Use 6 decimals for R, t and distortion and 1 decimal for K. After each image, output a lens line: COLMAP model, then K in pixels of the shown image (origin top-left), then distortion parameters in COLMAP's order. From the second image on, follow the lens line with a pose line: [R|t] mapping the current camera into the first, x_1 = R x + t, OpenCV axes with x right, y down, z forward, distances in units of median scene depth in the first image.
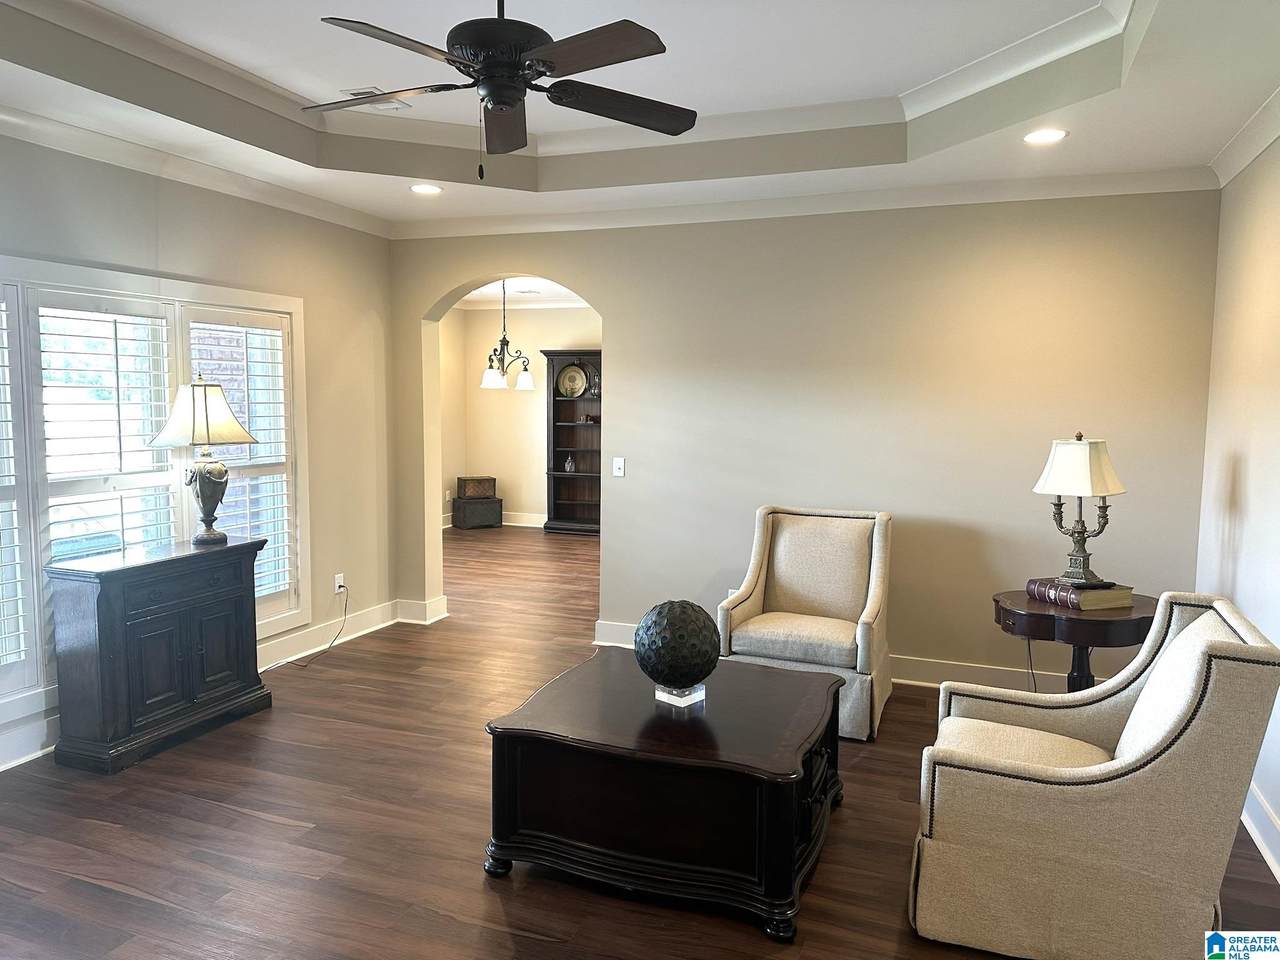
lens RADIAL K [[887.6, 0, 638.6], [0, 887.6, 484.3], [0, 0, 1]] dist [0.059895, -0.003621]
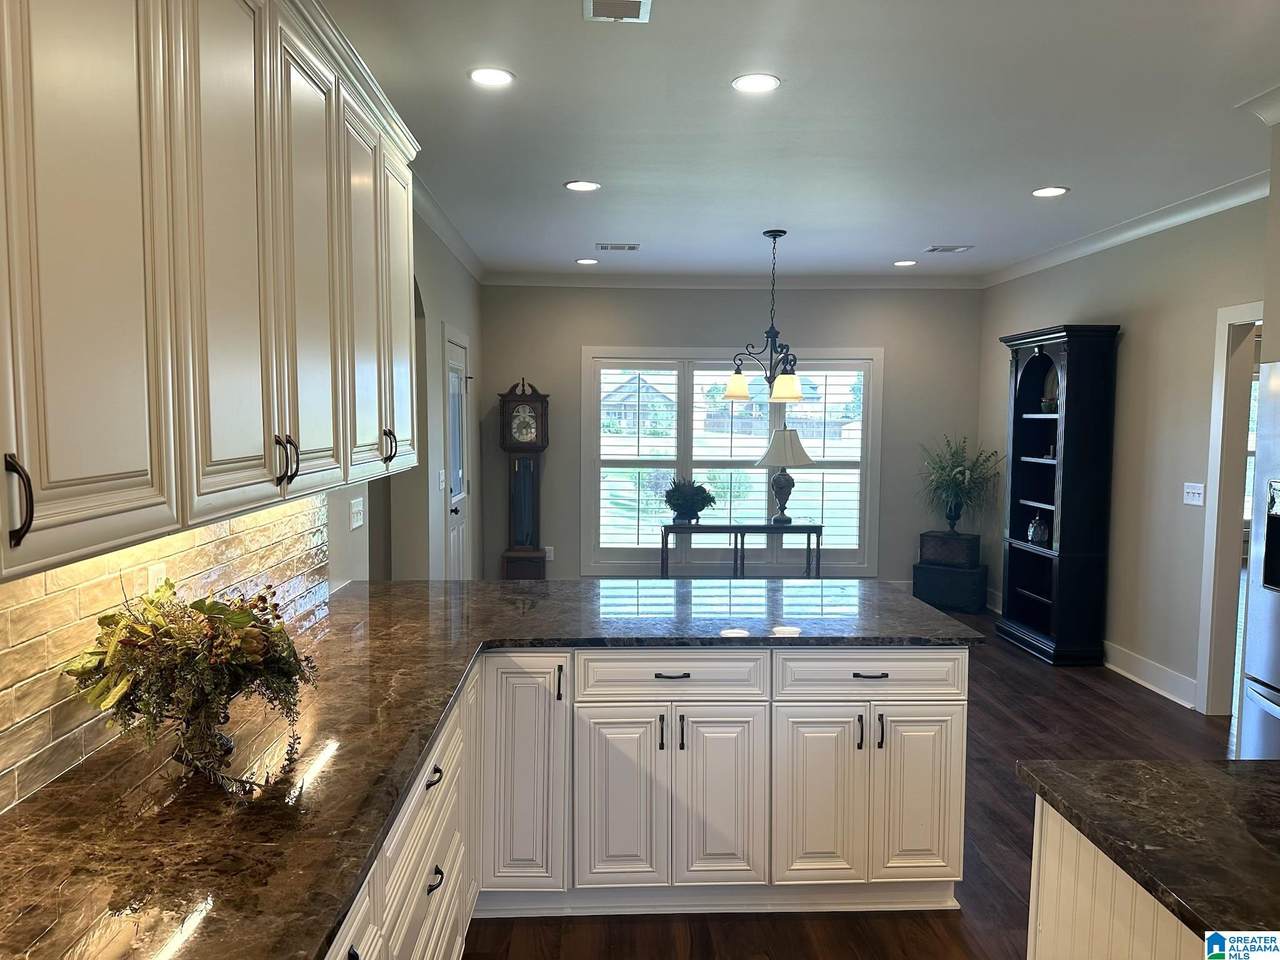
lens RADIAL K [[887.6, 0, 638.6], [0, 887.6, 484.3], [0, 0, 1]] dist [0.059895, -0.003621]
pose [[0.404951, 0.066655, -0.911906, 1.039529], [-0.096850, 0.994855, 0.029710, 0.002477], [0.909195, 0.076286, 0.409323, 0.128685]]
